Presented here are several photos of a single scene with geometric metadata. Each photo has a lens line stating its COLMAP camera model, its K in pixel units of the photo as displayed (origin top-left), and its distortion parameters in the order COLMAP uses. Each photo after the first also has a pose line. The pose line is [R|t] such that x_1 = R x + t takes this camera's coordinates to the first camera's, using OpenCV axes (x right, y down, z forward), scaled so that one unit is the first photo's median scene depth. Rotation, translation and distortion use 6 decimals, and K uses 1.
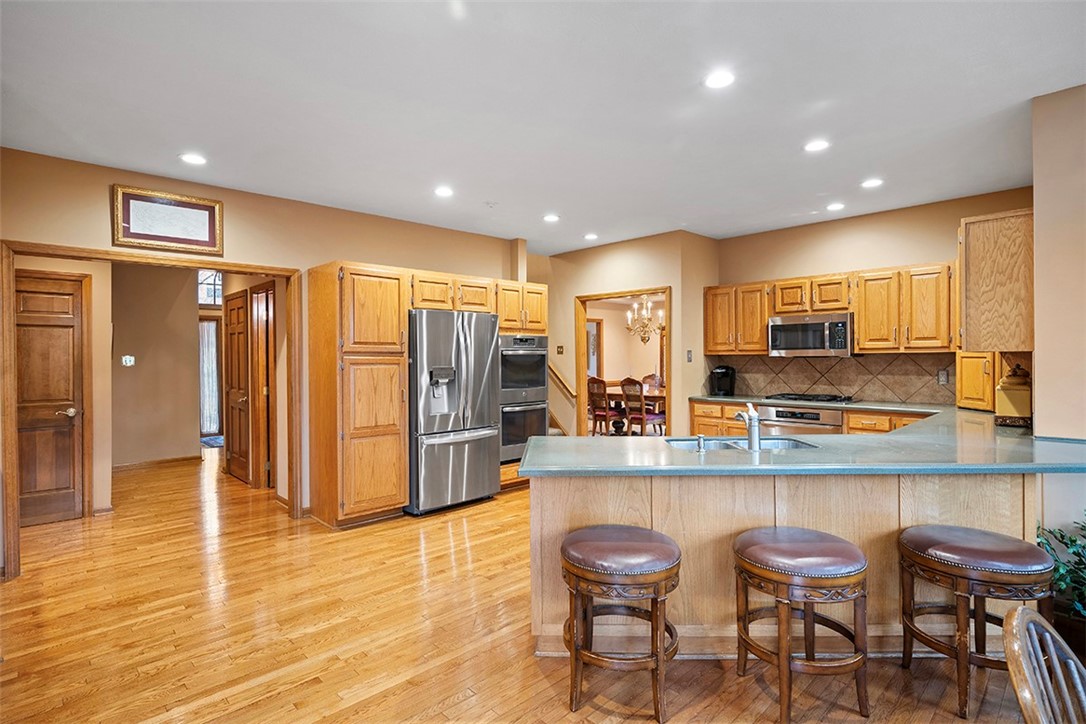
lens RADIAL K [[538.0, 0, 540.4], [0, 538.0, 358.9], [0, 0, 1]] dist [-0.002142, -0.000207]
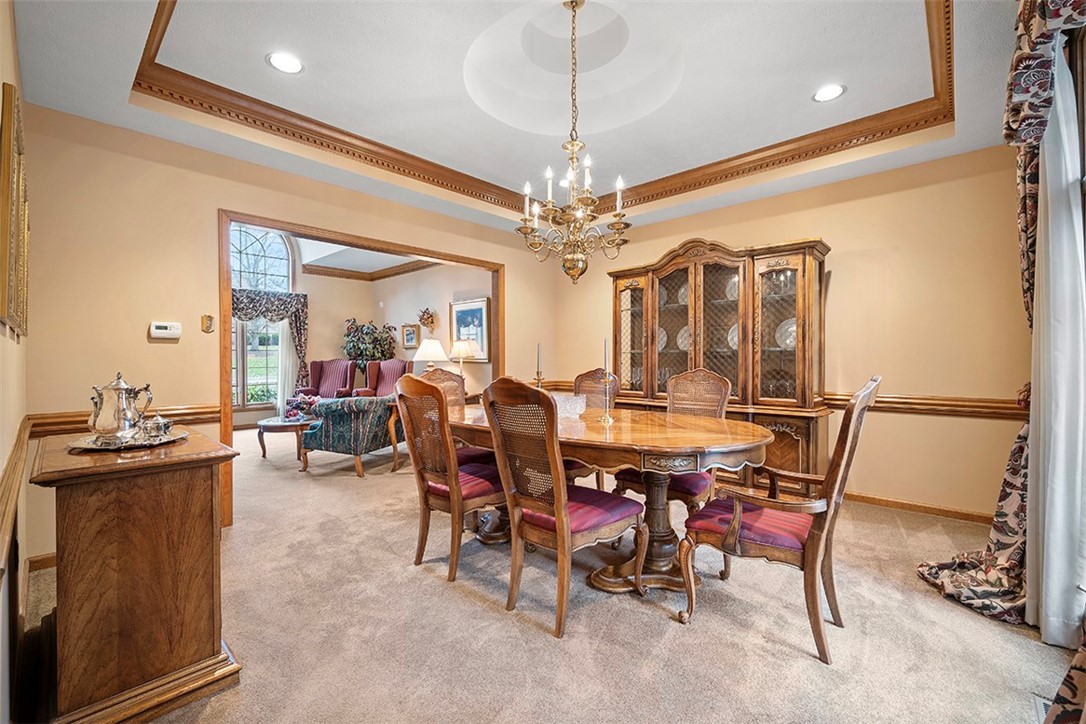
lens RADIAL K [[445.5, 0, 544.1], [0, 445.5, 360.1], [0, 0, 1]] dist [0.001099, -0.000009]
pose [[0.997223, 0.009560, 0.073856, 0.272491], [-0.009265, 0.999948, -0.004341, 0.046211], [-0.073894, 0.003644, 0.997259, 1.259259]]
